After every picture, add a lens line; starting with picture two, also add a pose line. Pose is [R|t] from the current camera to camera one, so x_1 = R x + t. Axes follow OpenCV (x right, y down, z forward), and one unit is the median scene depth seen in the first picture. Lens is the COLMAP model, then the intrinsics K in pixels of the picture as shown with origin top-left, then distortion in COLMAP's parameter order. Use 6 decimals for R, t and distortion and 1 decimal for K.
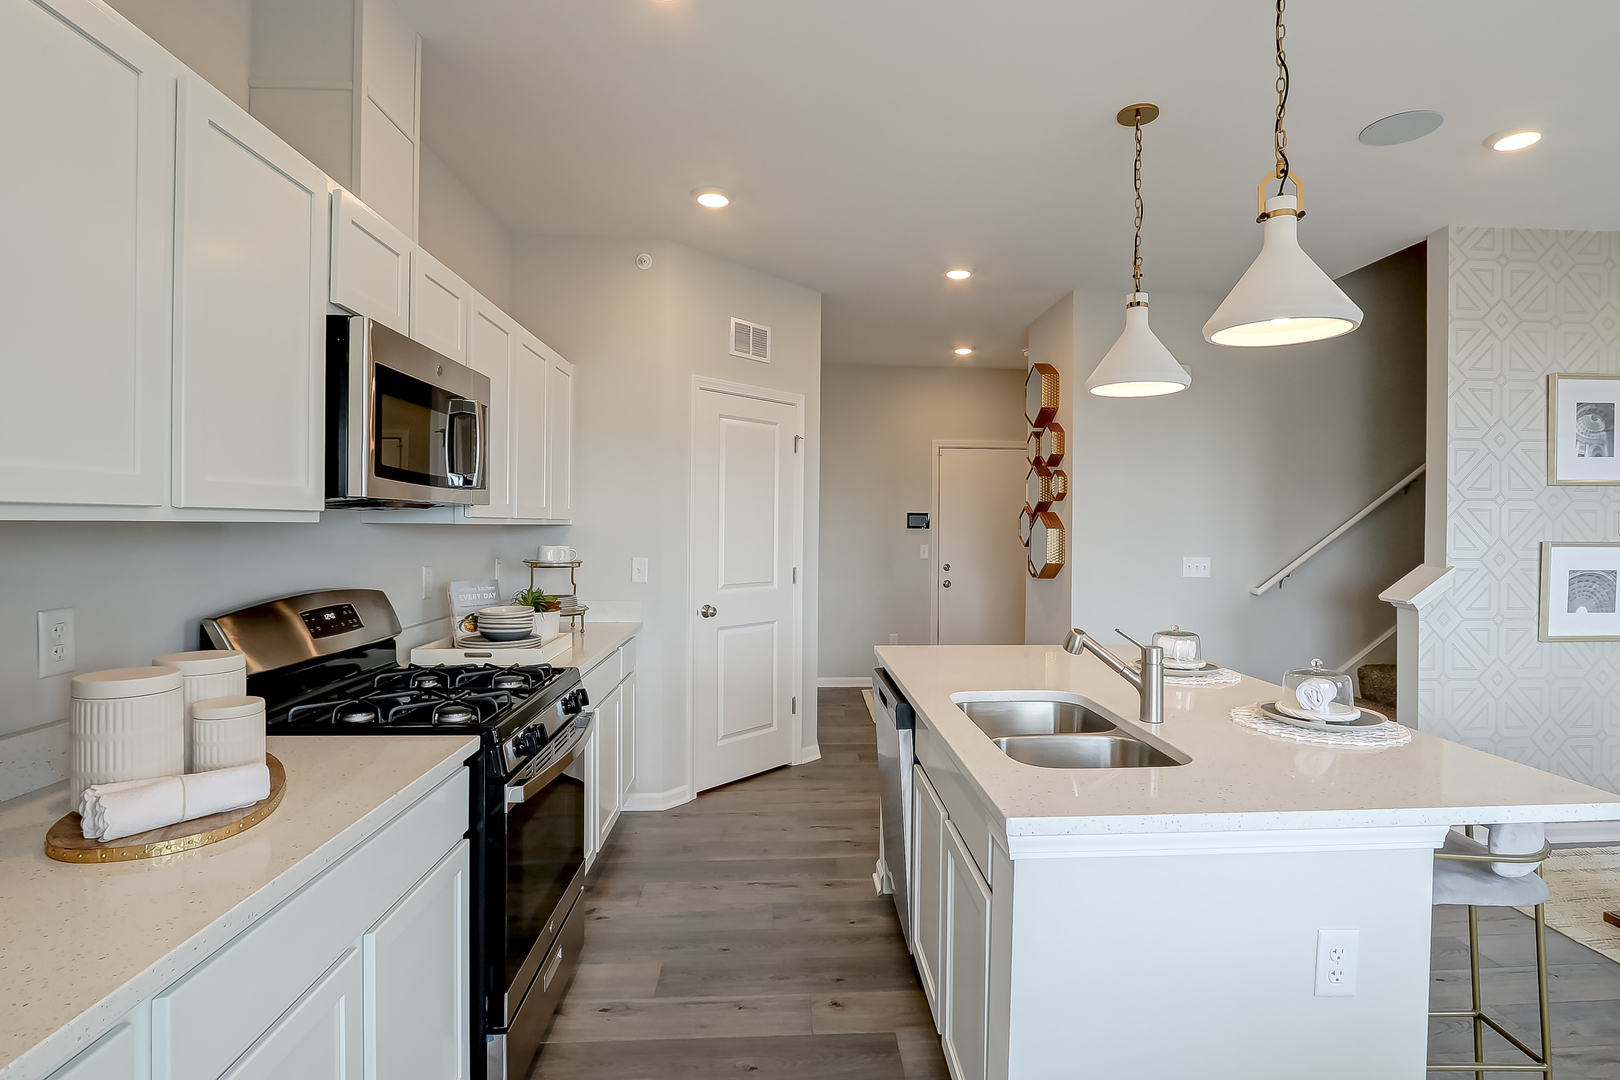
lens RADIAL K [[805.1, 0, 814.9], [0, 805.1, 530.5], [0, 0, 1]] dist [-0.022469, -0.001994]
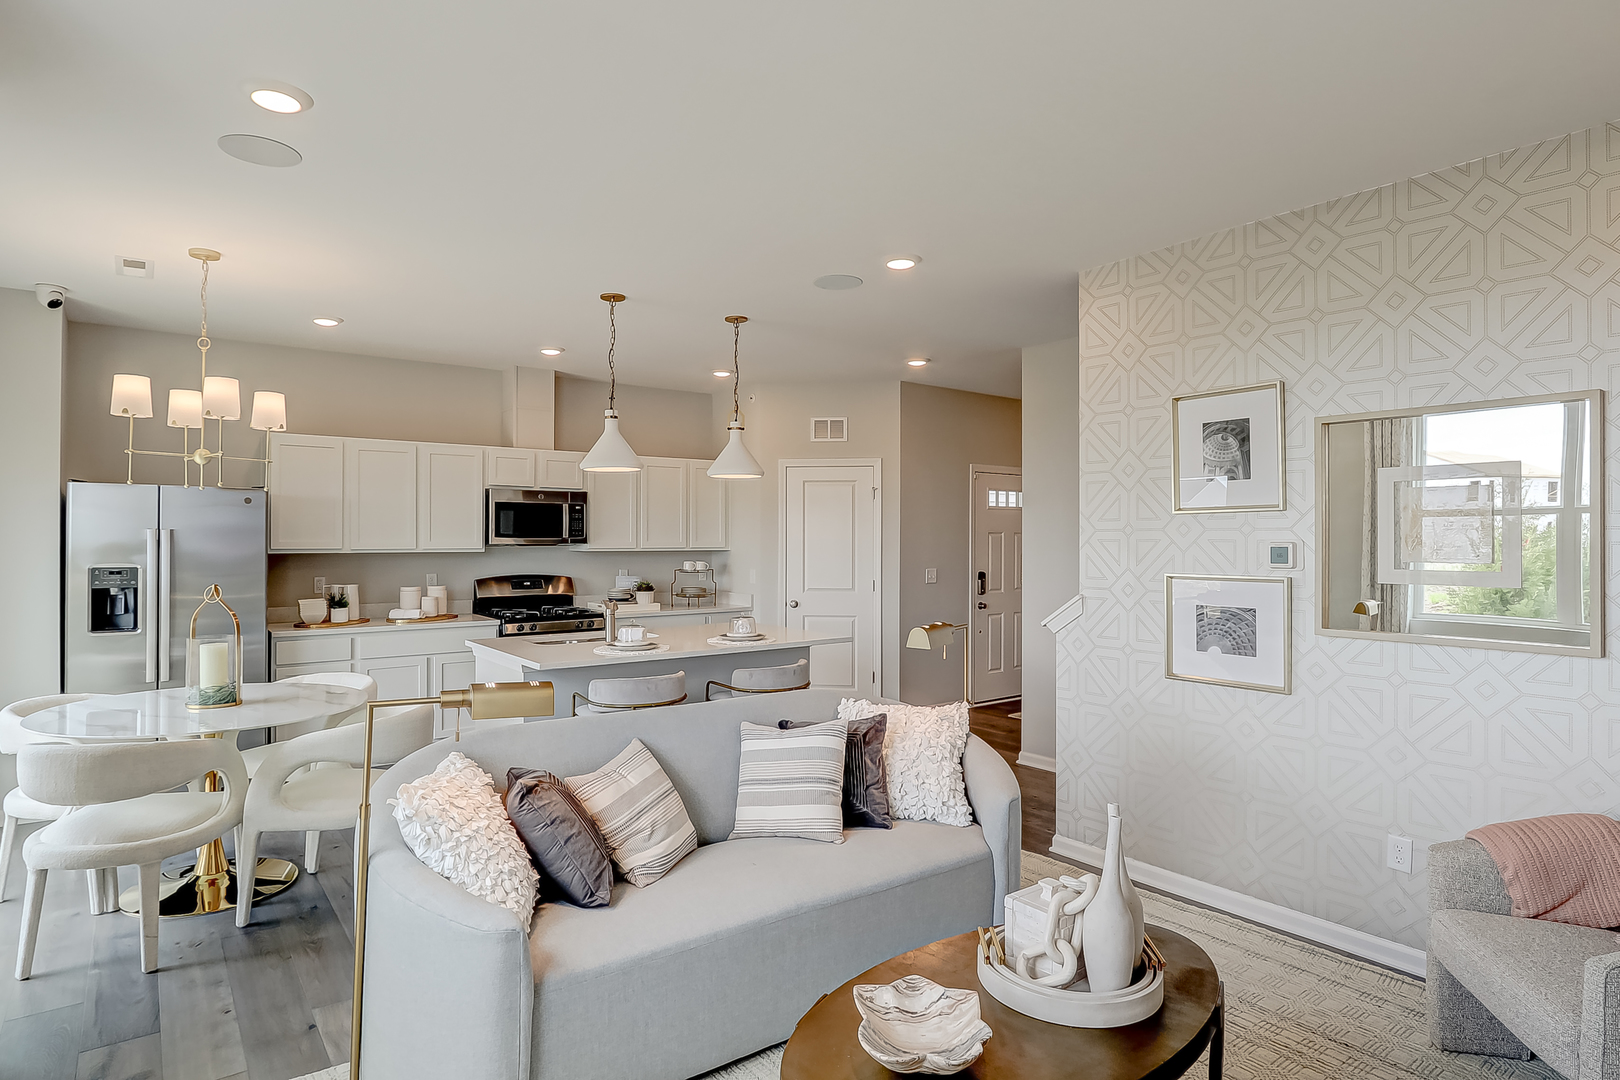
lens RADIAL K [[856.3, 0, 787.1], [0, 856.3, 533.6], [0, 0, 1]] dist [-0.017147, 0.001861]
pose [[0.557833, -0.010852, -0.829882, 1.521440], [-0.003509, 0.999875, -0.015434, -0.016411], [0.829946, 0.011522, 0.557725, 0.038606]]
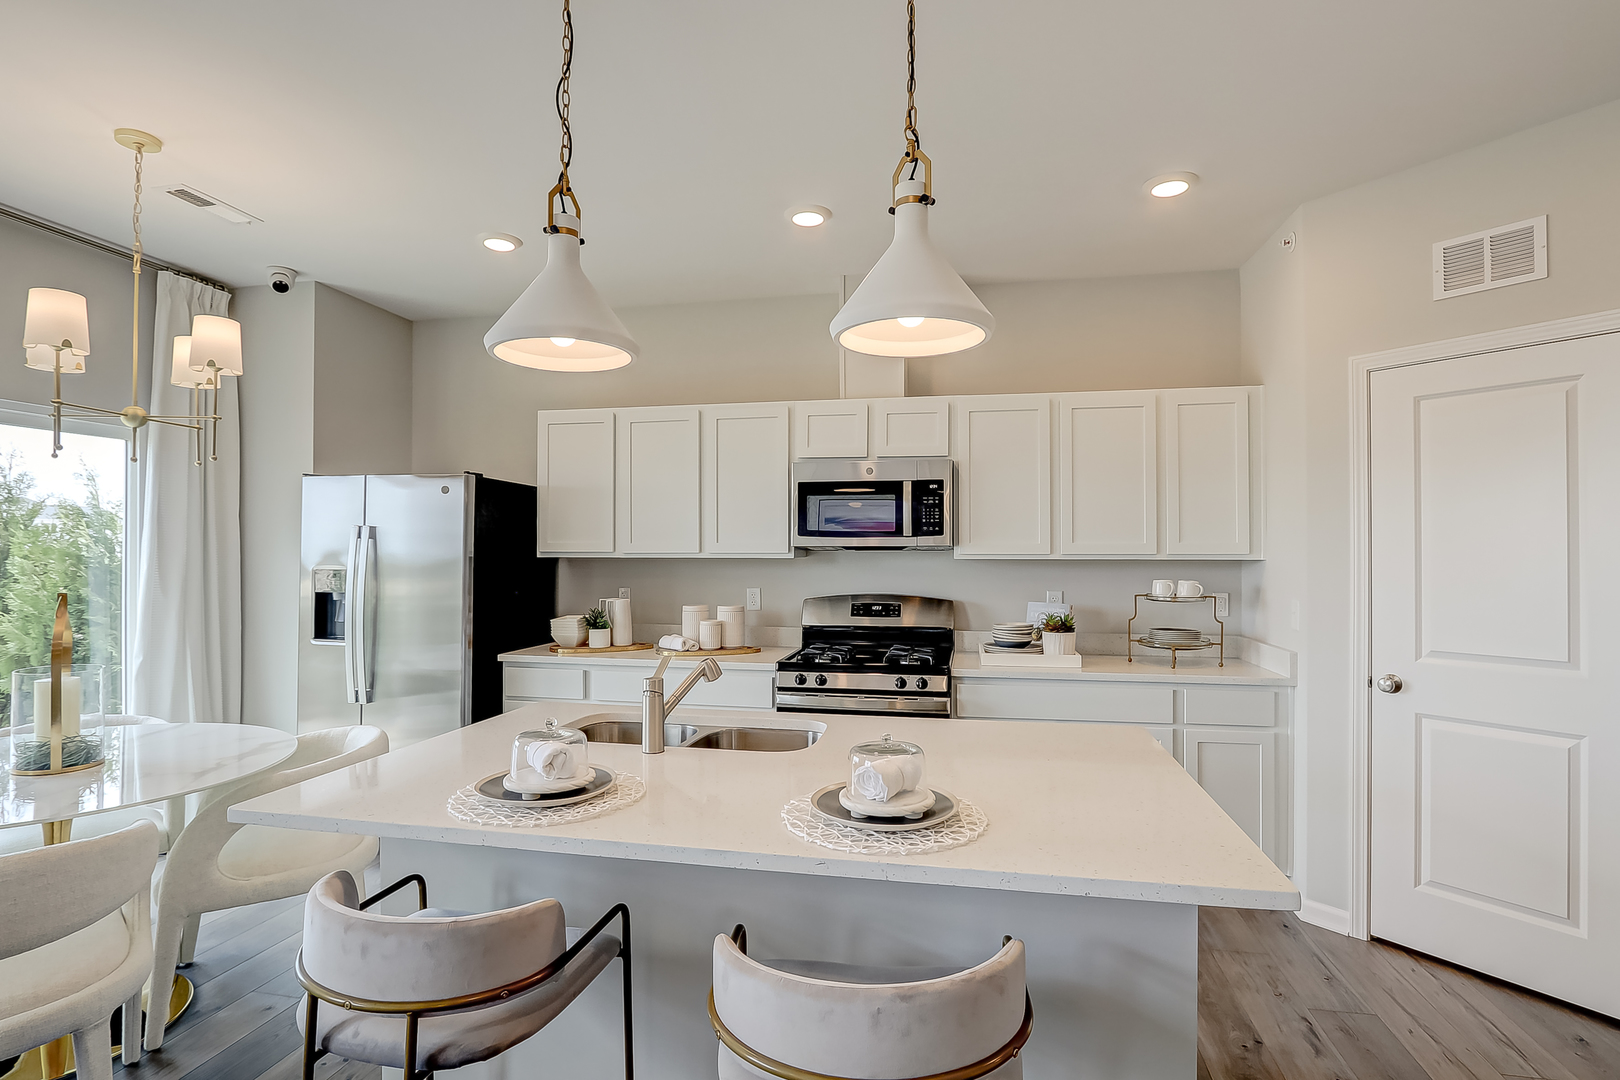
lens RADIAL K [[803.2, 0, 819.1], [0, 803.2, 545.1], [0, 0, 1]] dist [-0.020743, 0.002137]
pose [[-0.233693, -0.016810, -0.972165, 0.773859], [-0.010974, 0.999832, -0.014651, -0.005663], [0.972248, 0.007245, -0.233839, 0.806590]]
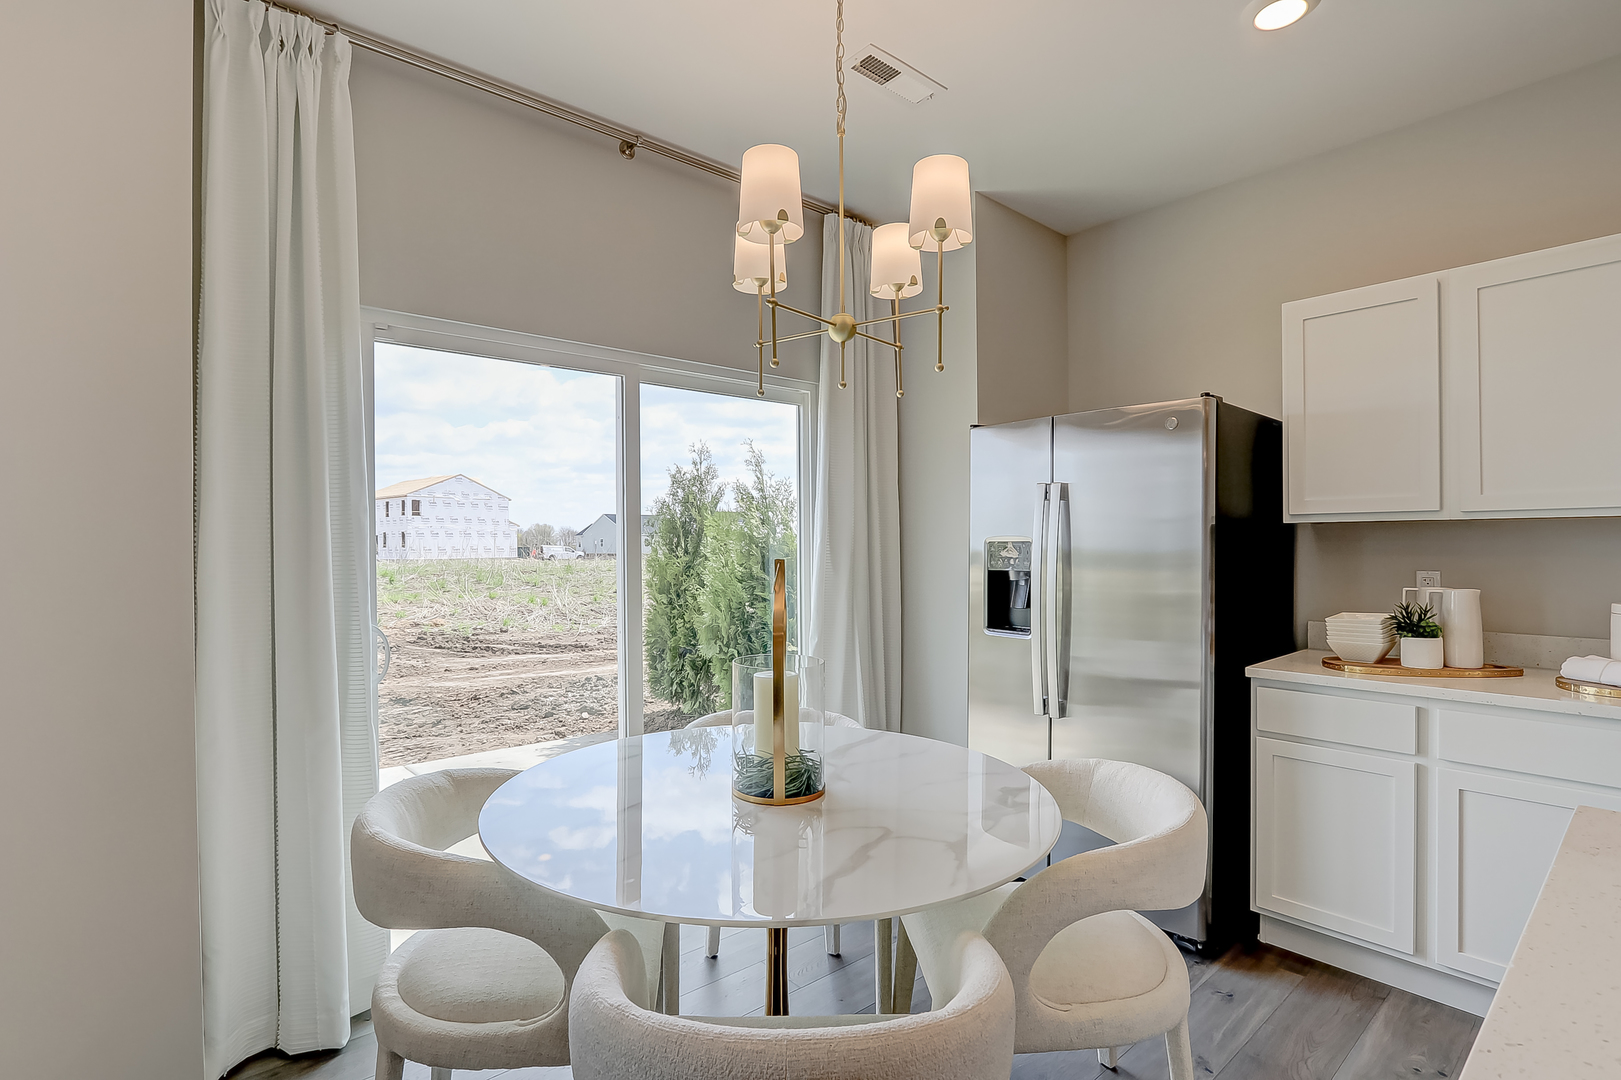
lens RADIAL K [[803.7, 0, 806.0], [0, 803.7, 545.8], [0, 0, 1]] dist [-0.020743, 0.002137]
pose [[-0.780825, -0.000937, -0.624749, 0.579648], [-0.004614, 0.999980, 0.004267, 0.021024], [0.624732, 0.006215, -0.780814, 0.438694]]
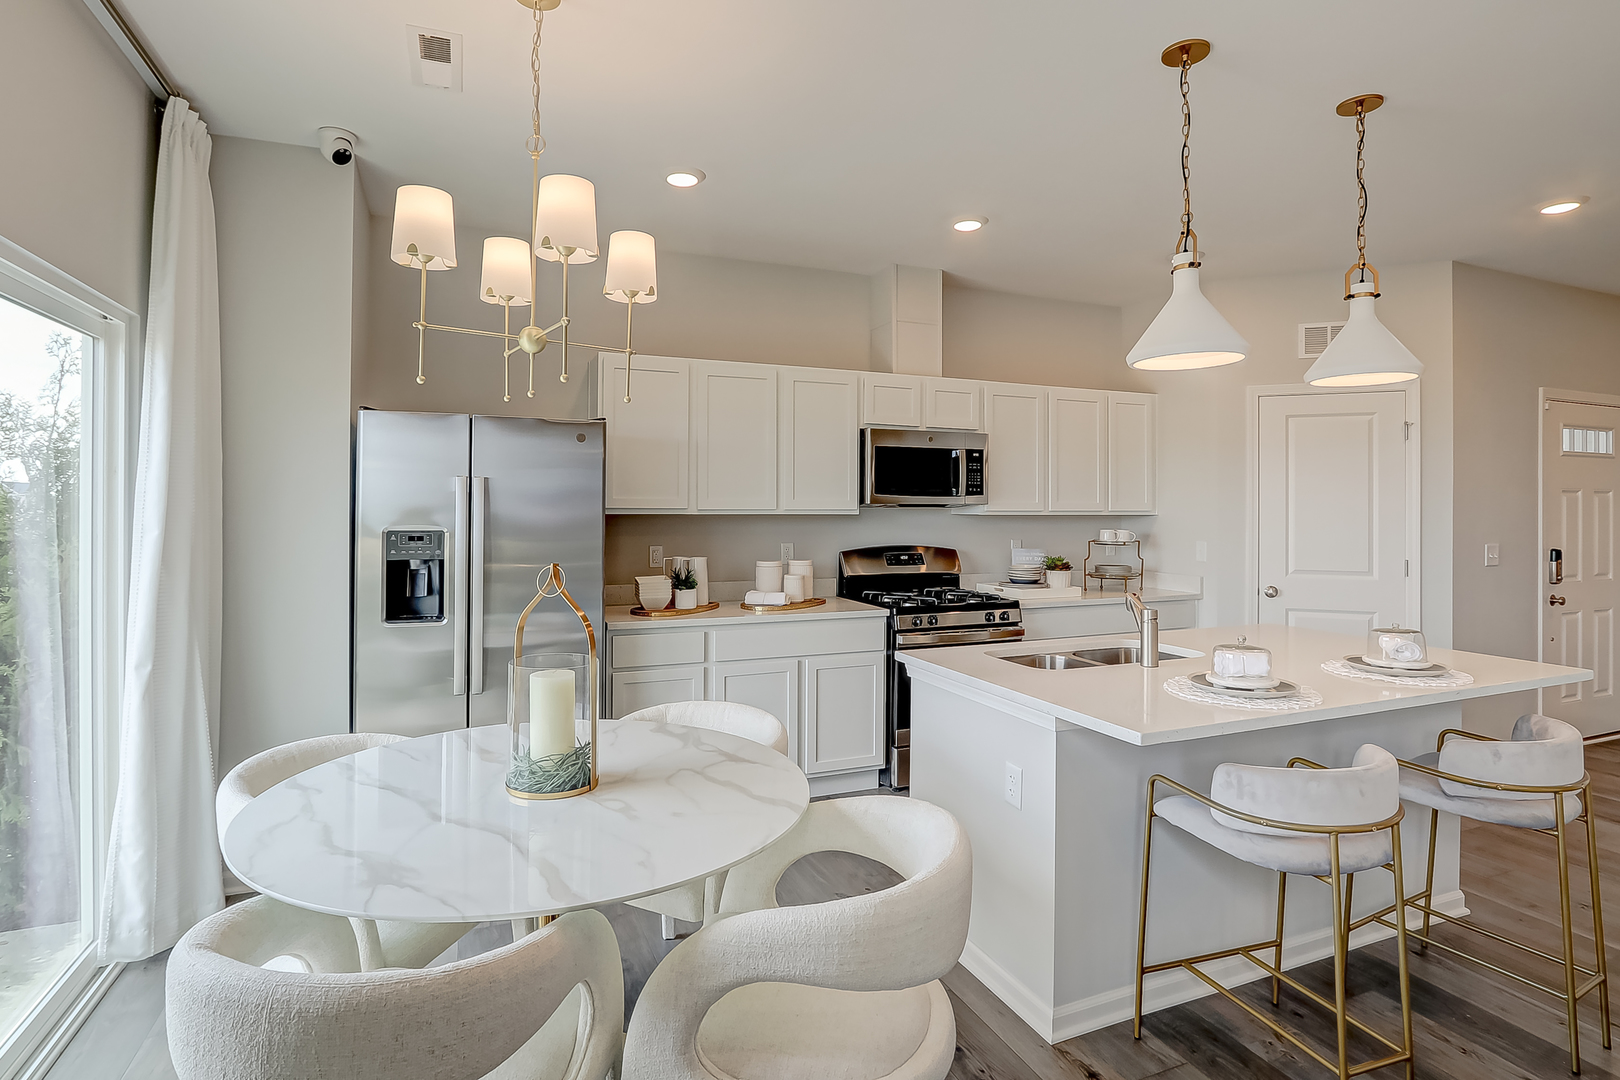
lens RADIAL K [[803.2, 0, 805.0], [0, 803.2, 499.8], [0, 0, 1]] dist [-0.020743, 0.002137]
pose [[0.334264, -0.015883, -0.942345, 0.829225], [-0.008475, 0.999767, -0.019857, -0.000980], [0.942441, 0.014624, 0.334052, 0.017039]]
